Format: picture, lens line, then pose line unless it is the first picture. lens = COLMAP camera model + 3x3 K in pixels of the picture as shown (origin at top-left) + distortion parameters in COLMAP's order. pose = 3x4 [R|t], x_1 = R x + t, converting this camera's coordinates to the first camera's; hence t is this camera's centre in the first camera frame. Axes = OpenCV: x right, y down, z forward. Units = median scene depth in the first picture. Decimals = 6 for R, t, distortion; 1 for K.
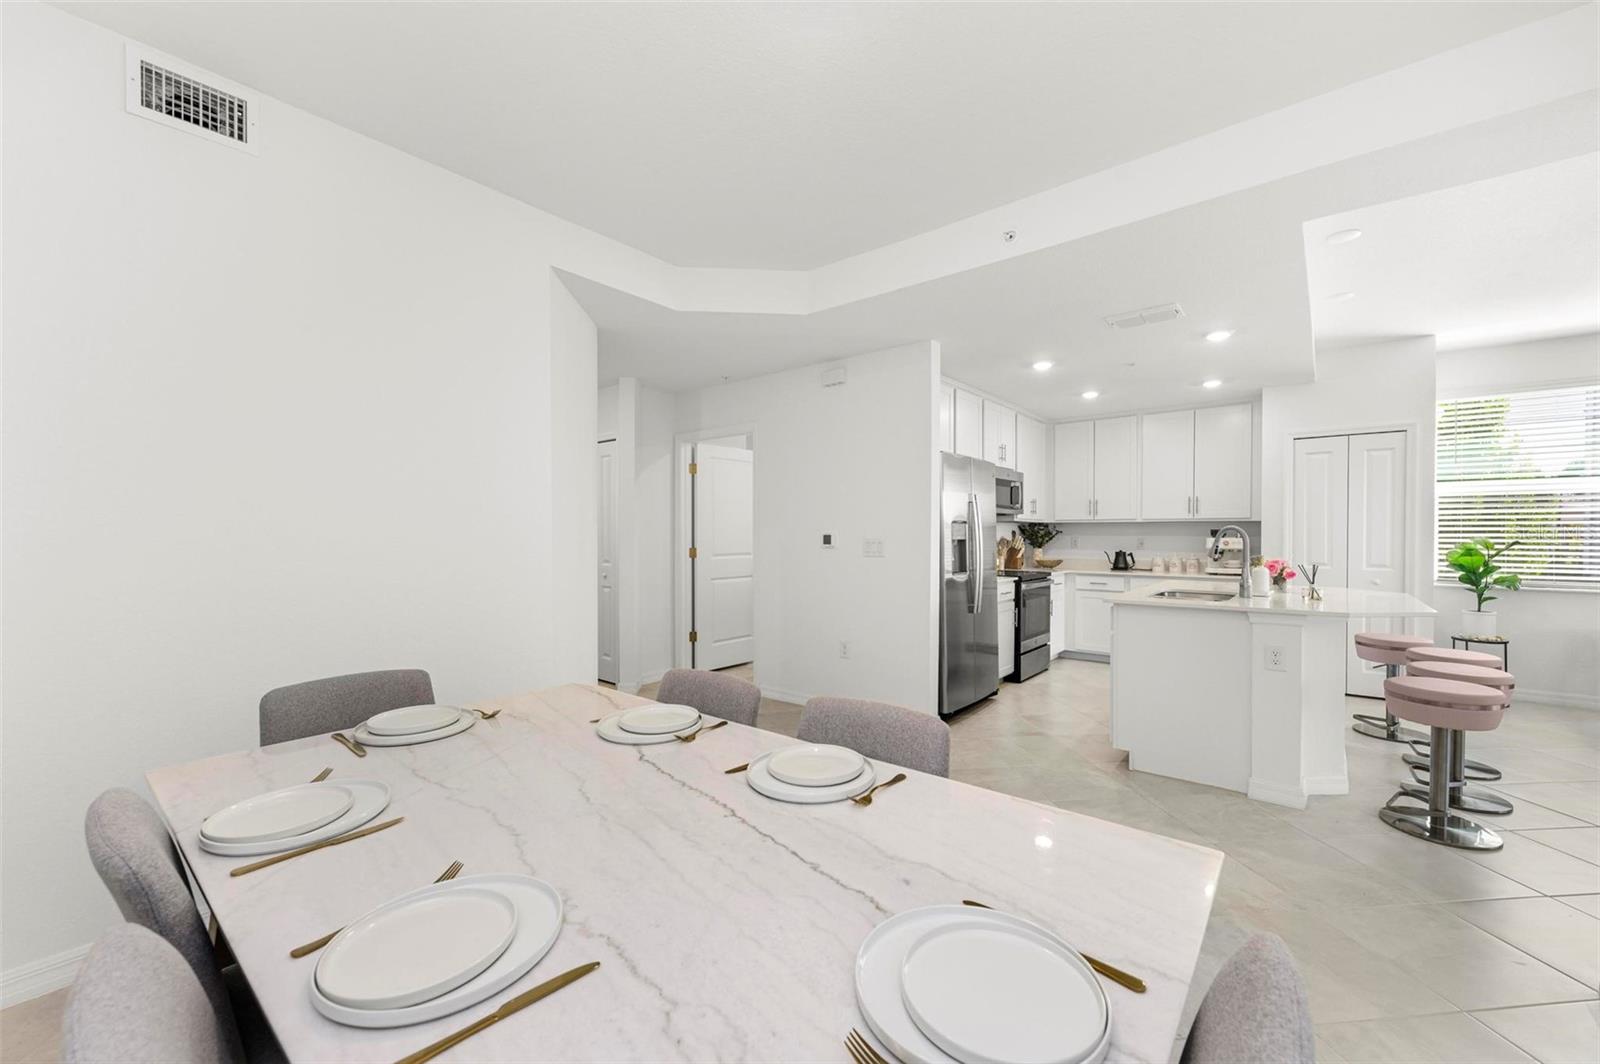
lens RADIAL K [[627.3, 0, 805.6], [0, 627.3, 538.7], [0, 0, 1]] dist [0.002569, -0.000057]
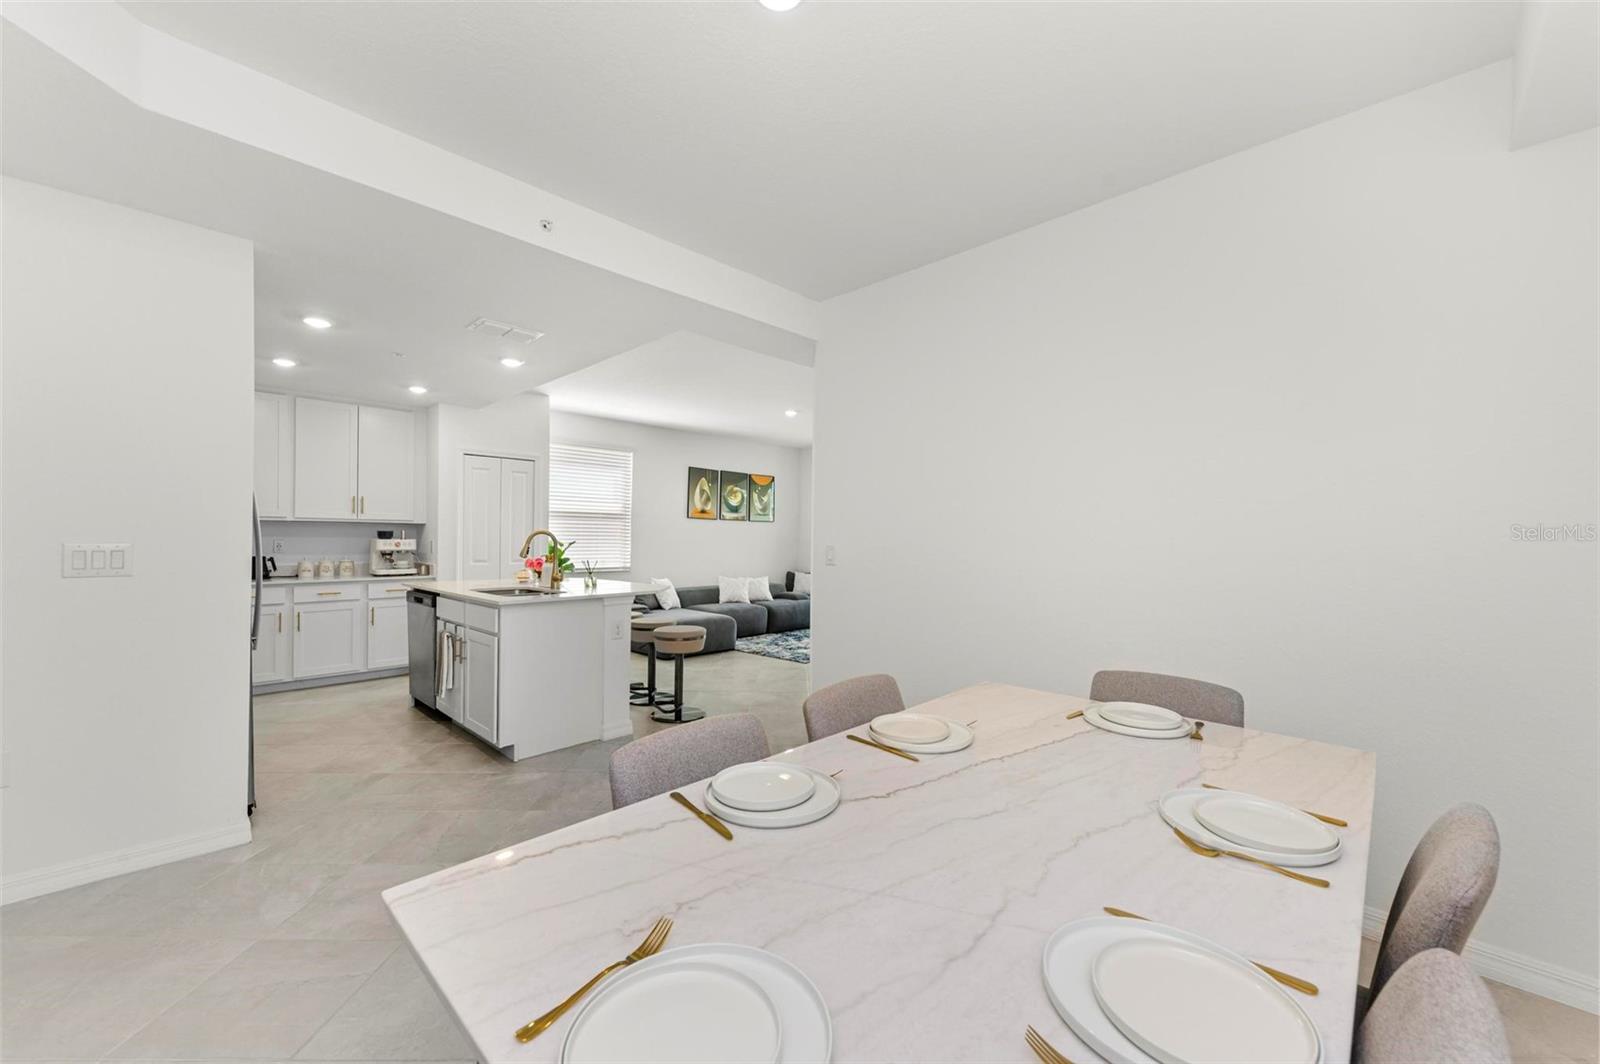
lens RADIAL K [[622.2, 0, 803.2], [0, 622.2, 535.8], [0, 0, 1]] dist [0.007062, 0.000082]
pose [[0.079752, 0.003390, 0.996809, -0.288514], [0.000311, 0.999994, -0.003426, -0.003454], [-0.996815, 0.000583, 0.079750, 0.261850]]
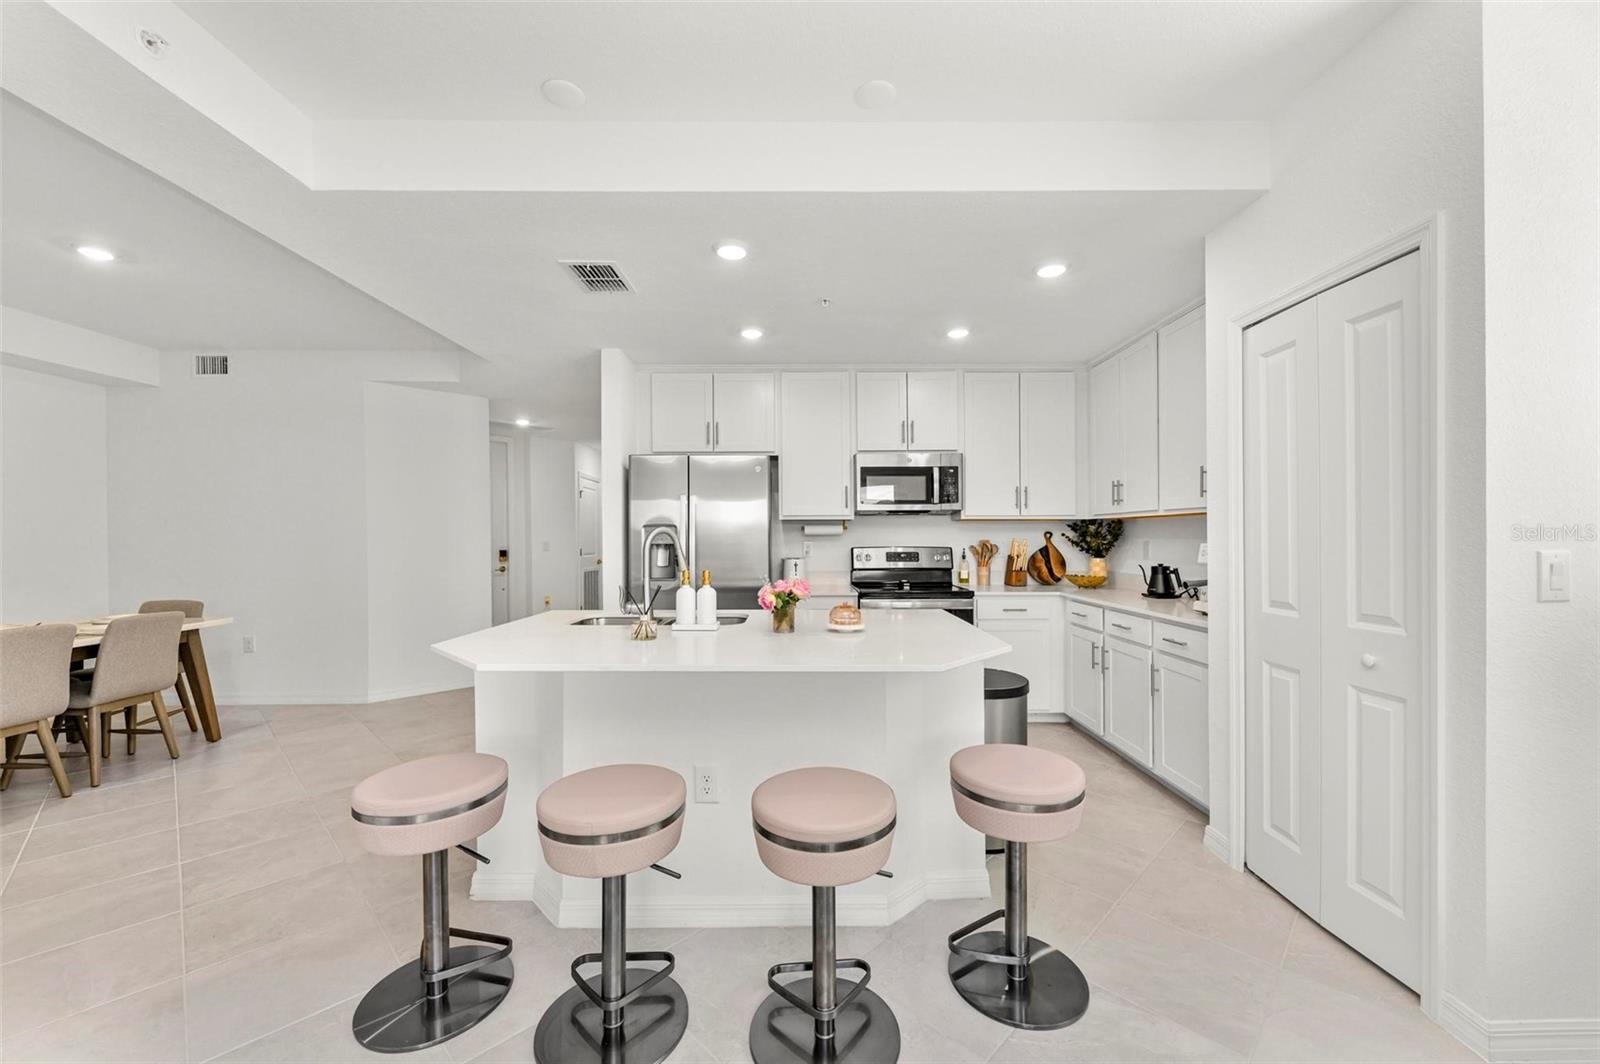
lens RADIAL K [[622.2, 0, 803.2], [0, 622.2, 535.8], [0, 0, 1]] dist [0.007062, 0.000082]
pose [[0.642047, -0.003308, -0.766658, 0.839518], [-0.002193, 0.999979, -0.006151, -0.003891], [0.766662, 0.005631, 0.642027, 0.421248]]
